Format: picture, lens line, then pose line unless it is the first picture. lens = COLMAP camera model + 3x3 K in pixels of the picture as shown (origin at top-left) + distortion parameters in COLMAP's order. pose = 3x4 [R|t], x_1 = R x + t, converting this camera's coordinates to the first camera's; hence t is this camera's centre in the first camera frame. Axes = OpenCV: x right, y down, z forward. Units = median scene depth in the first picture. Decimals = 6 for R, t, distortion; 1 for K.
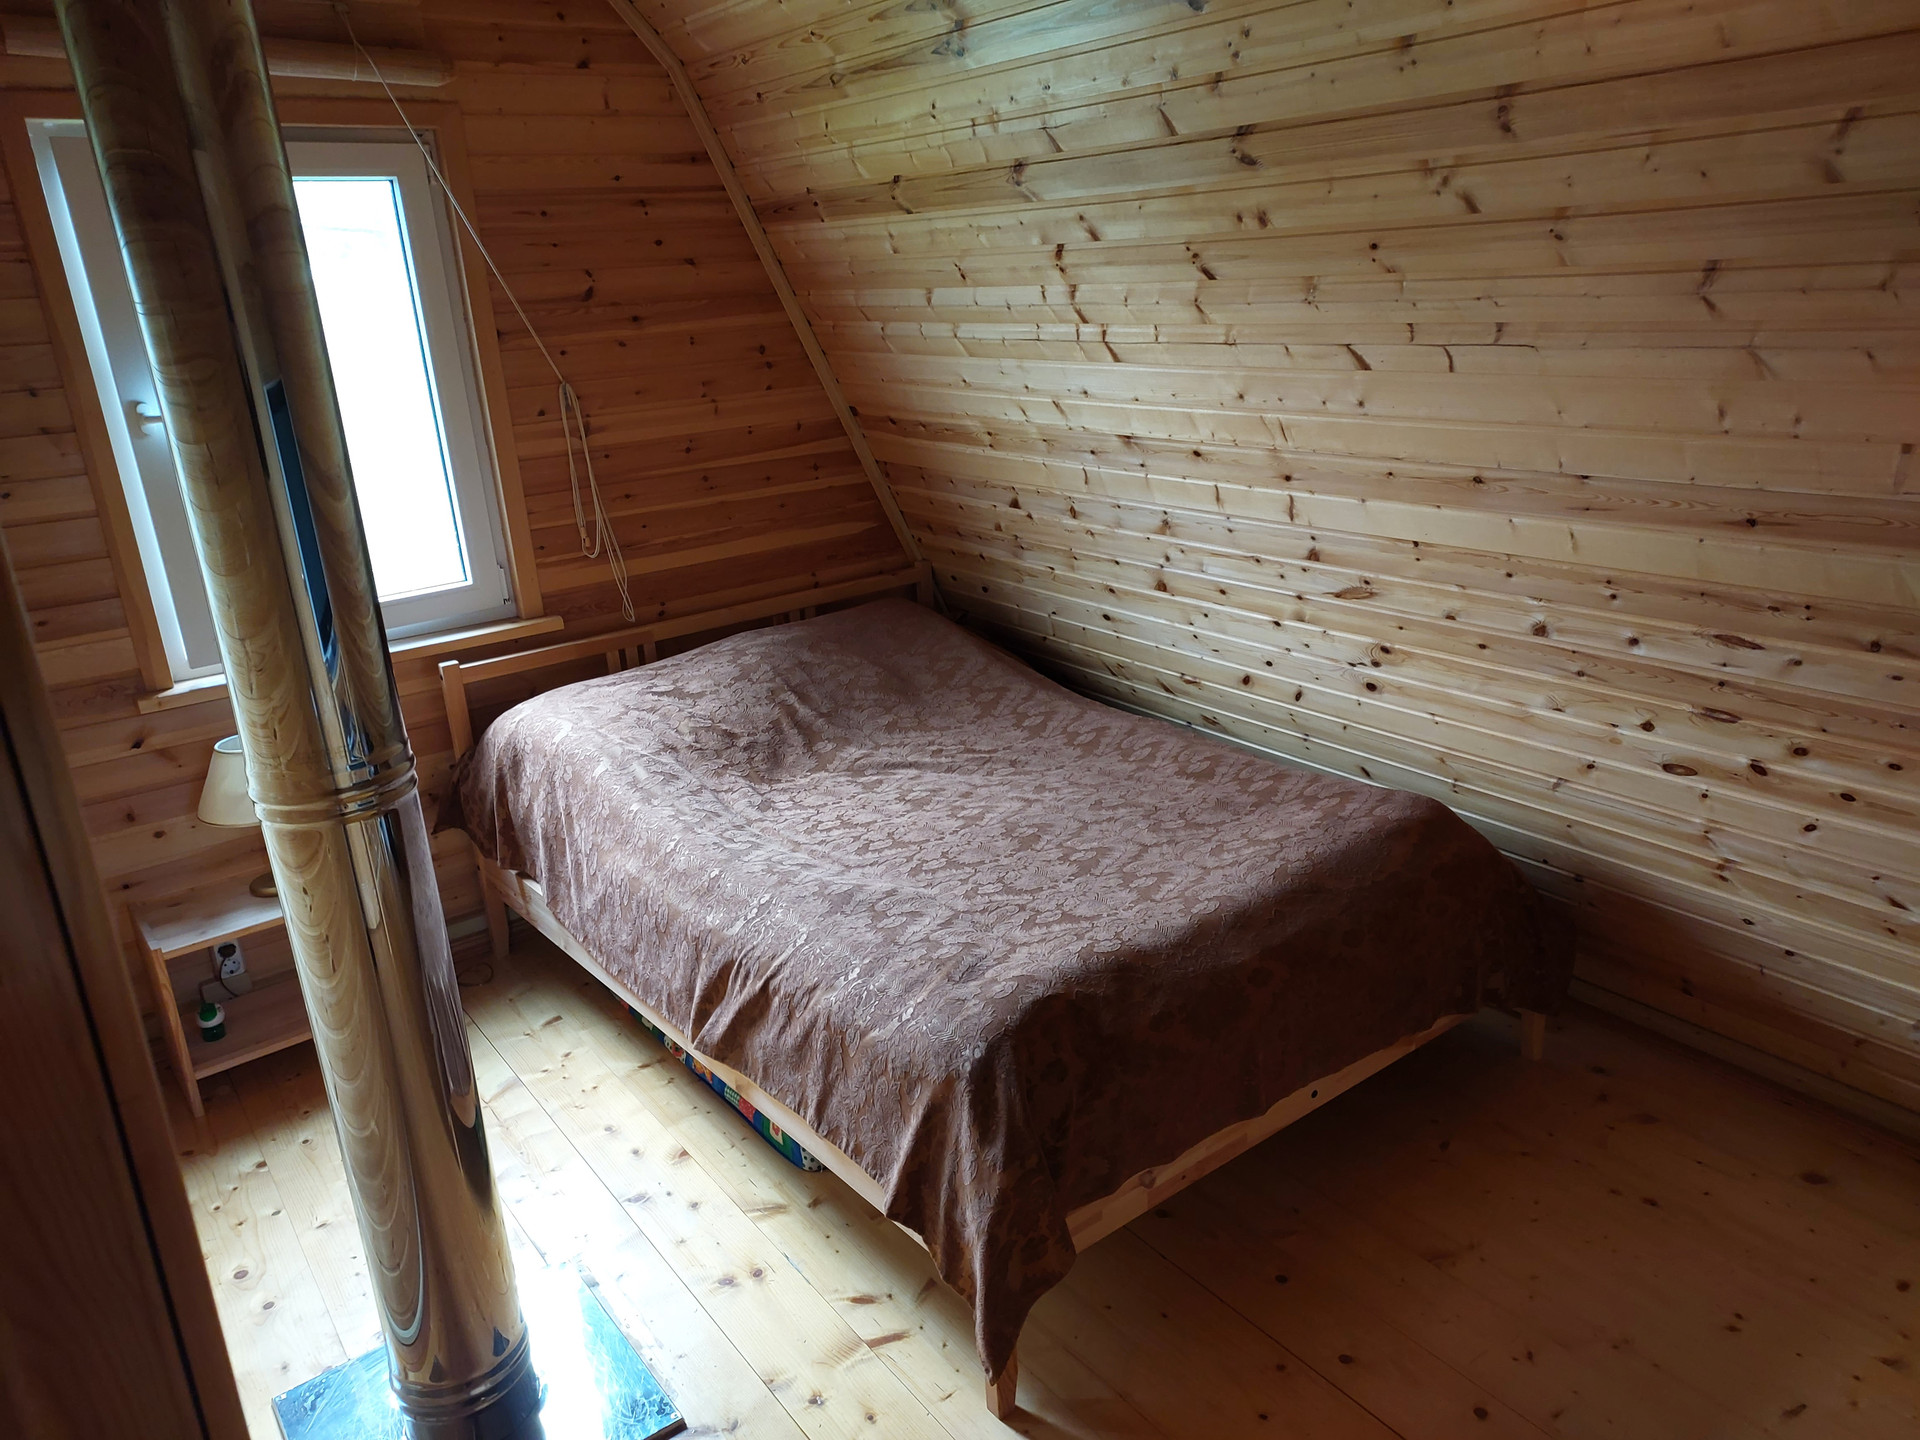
lens RADIAL K [[1365.8, 0, 954.8], [0, 1365.8, 727.6], [0, 0, 1]] dist [0.065359, -0.035642]
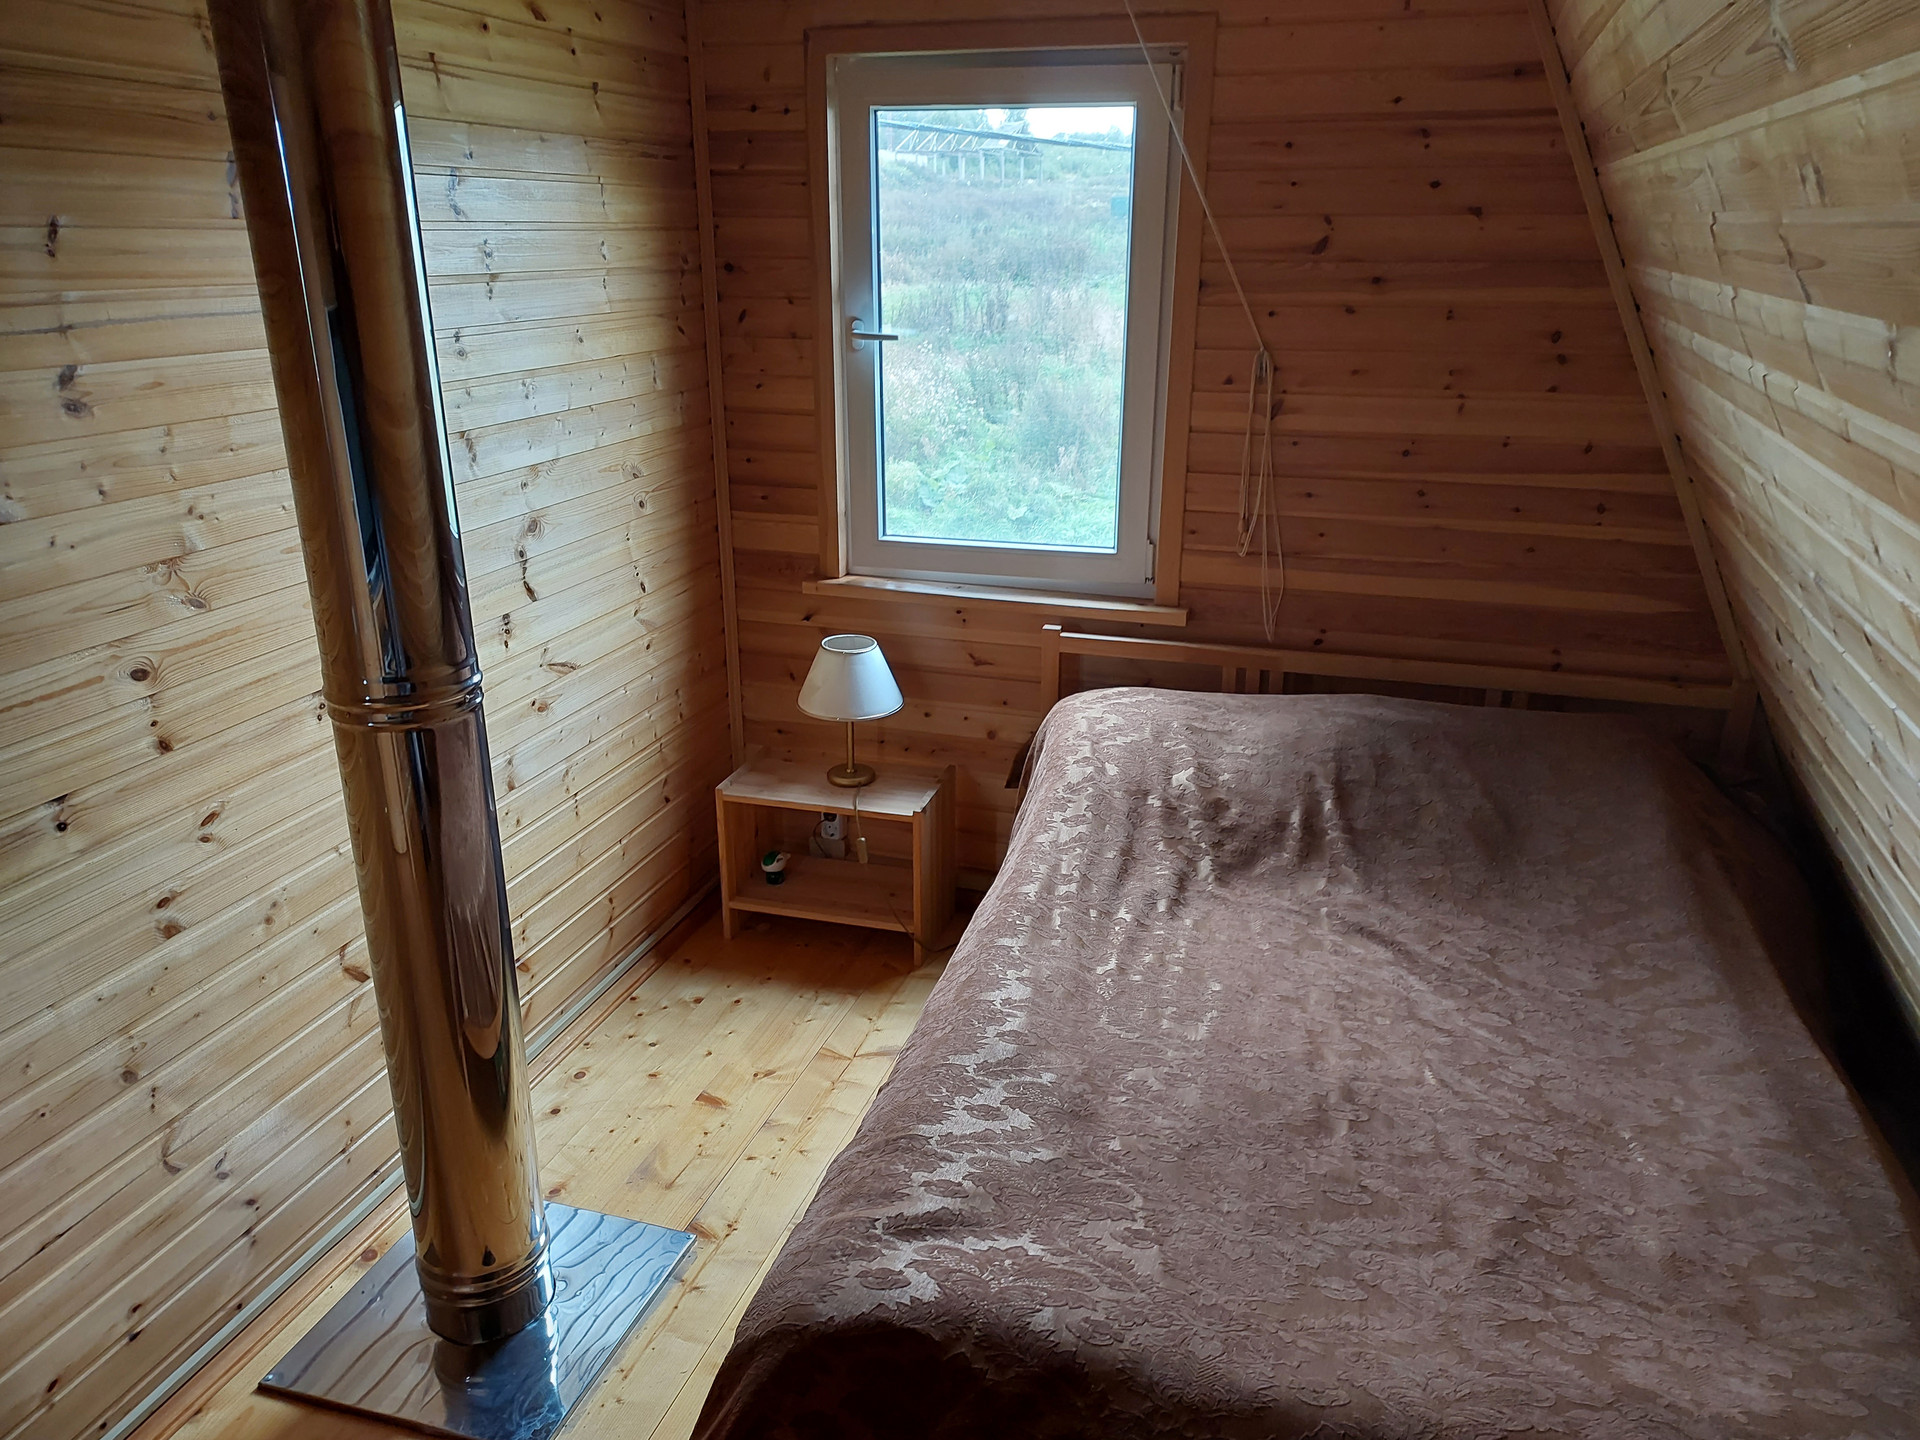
lens RADIAL K [[1365.8, 0, 960.7], [0, 1365.8, 716.9], [0, 0, 1]] dist [0.065359, -0.035642]
pose [[0.588568, 0.330741, -0.737698, 0.304531], [-0.299052, 0.936832, 0.181424, -0.137216], [0.751103, 0.113829, 0.650298, 0.339140]]
